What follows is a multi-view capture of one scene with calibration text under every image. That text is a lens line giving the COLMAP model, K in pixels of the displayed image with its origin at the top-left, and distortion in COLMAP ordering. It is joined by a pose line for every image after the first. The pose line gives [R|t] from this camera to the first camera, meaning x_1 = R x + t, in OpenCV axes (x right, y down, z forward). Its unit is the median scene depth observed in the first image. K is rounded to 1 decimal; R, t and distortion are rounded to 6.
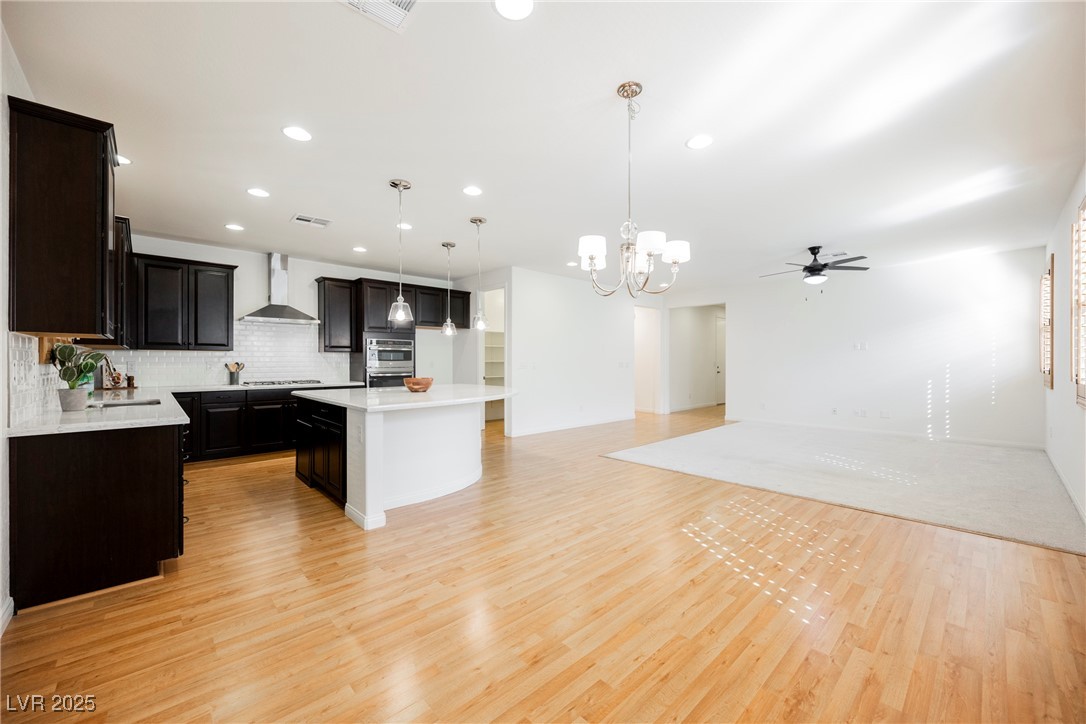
lens RADIAL K [[423.8, 0, 549.9], [0, 423.8, 365.9], [0, 0, 1]] dist [-0.002216, 0.000017]
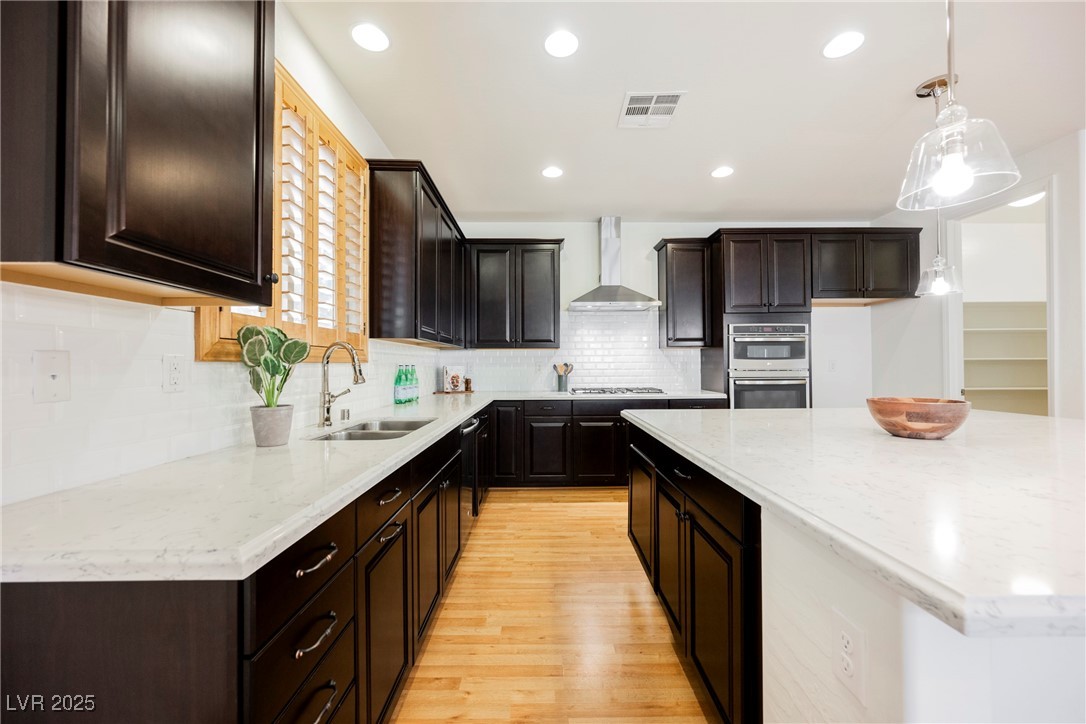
lens RADIAL K [[423.8, 0, 542.4], [0, 423.8, 358.0], [0, 0, 1]] dist [-0.002216, 0.000017]
pose [[0.725834, -0.015308, -0.687700, -0.232928], [-0.001786, 0.999707, -0.024139, 0.001541], [0.687868, 0.018749, 0.725594, 0.408246]]
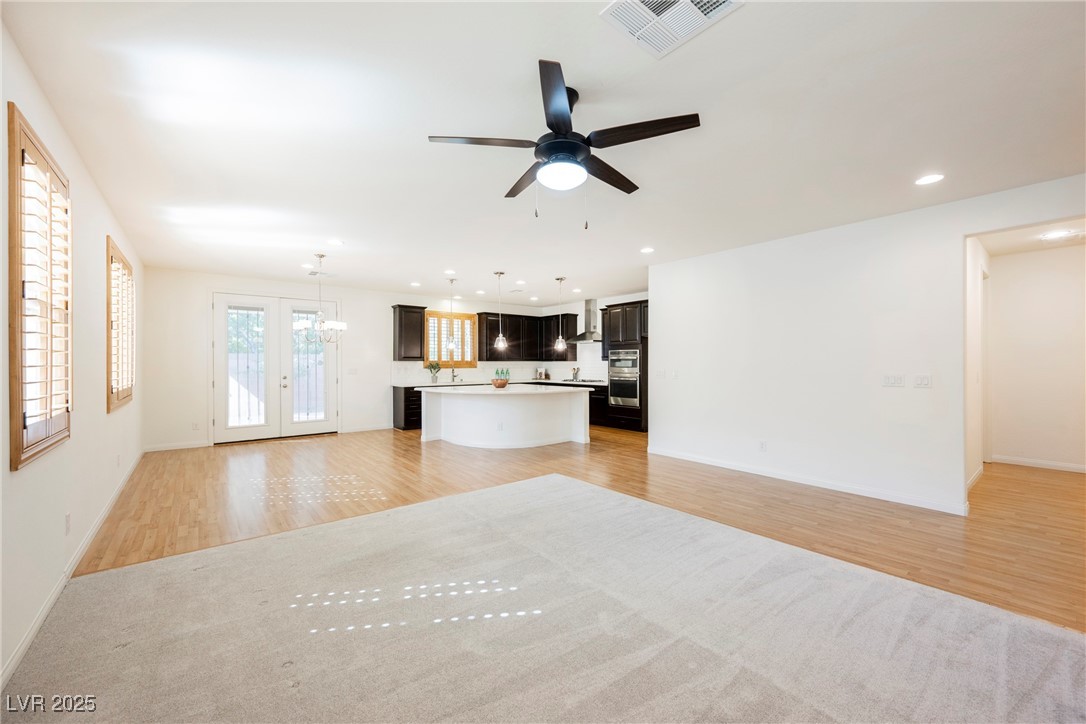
lens RADIAL K [[423.8, 0, 540.5], [0, 423.8, 362.9], [0, 0, 1]] dist [-0.002216, 0.000017]
pose [[-0.083687, 0.000355, -0.996492, 1.031620], [-0.008332, 0.999965, 0.001056, -0.029028], [0.996457, 0.008391, -0.083681, 1.025764]]
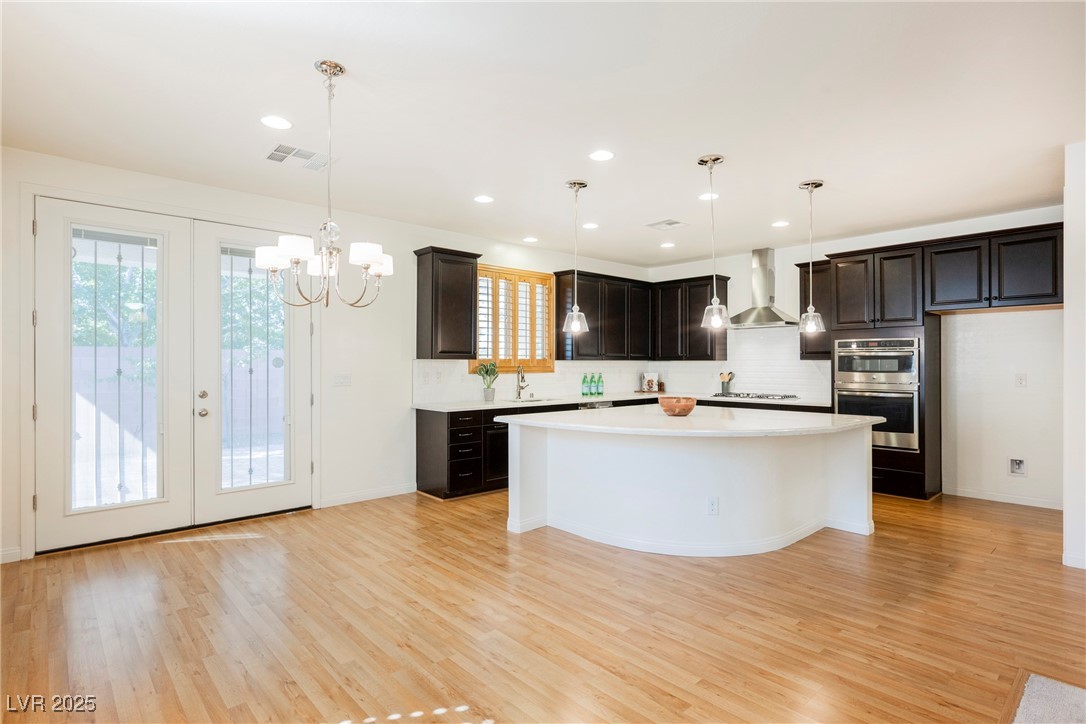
lens RADIAL K [[550.2, 0, 543.1], [0, 550.2, 361.4], [0, 0, 1]] dist [-0.001249, -0.000865]
pose [[-0.023310, -0.003566, -0.999722, 0.550439], [-0.009785, 0.999947, -0.003339, -0.024805], [0.999680, 0.009704, -0.023344, 0.619945]]
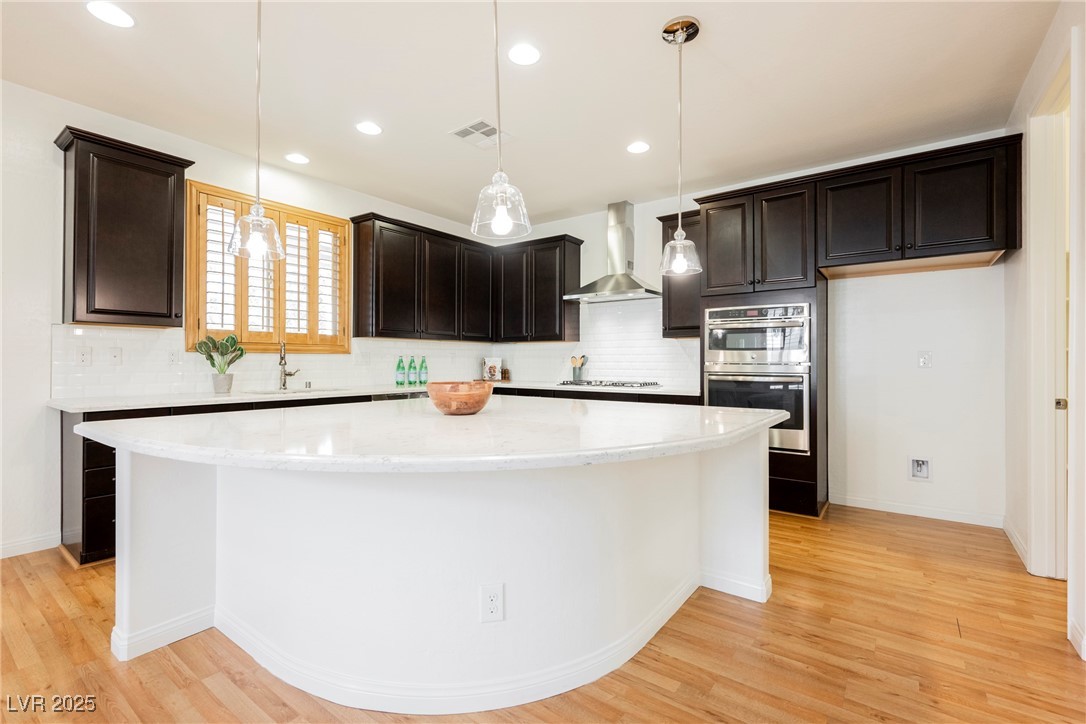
lens RADIAL K [[487.6, 0, 541.6], [0, 487.6, 359.8], [0, 0, 1]] dist [0.001568, -0.000516]
pose [[0.170117, -0.002261, -0.985421, 0.157757], [-0.011819, 0.999921, -0.004335, 0.005352], [0.985353, 0.012384, 0.170076, 0.792278]]
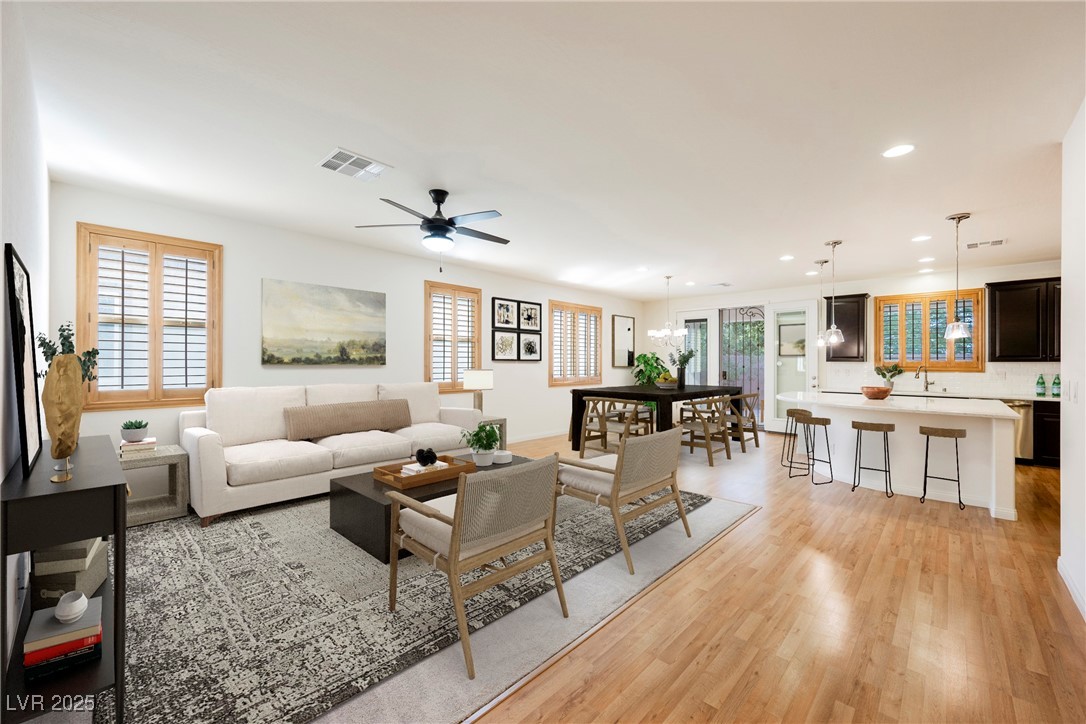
lens RADIAL K [[423.8, 0, 550.8], [0, 423.8, 365.5], [0, 0, 1]] dist [-0.002216, 0.000017]
pose [[-0.998677, -0.003803, -0.051288, 0.492468], [-0.004231, 0.999957, 0.008227, -0.026774], [0.051254, 0.008433, -0.998650, 1.663121]]
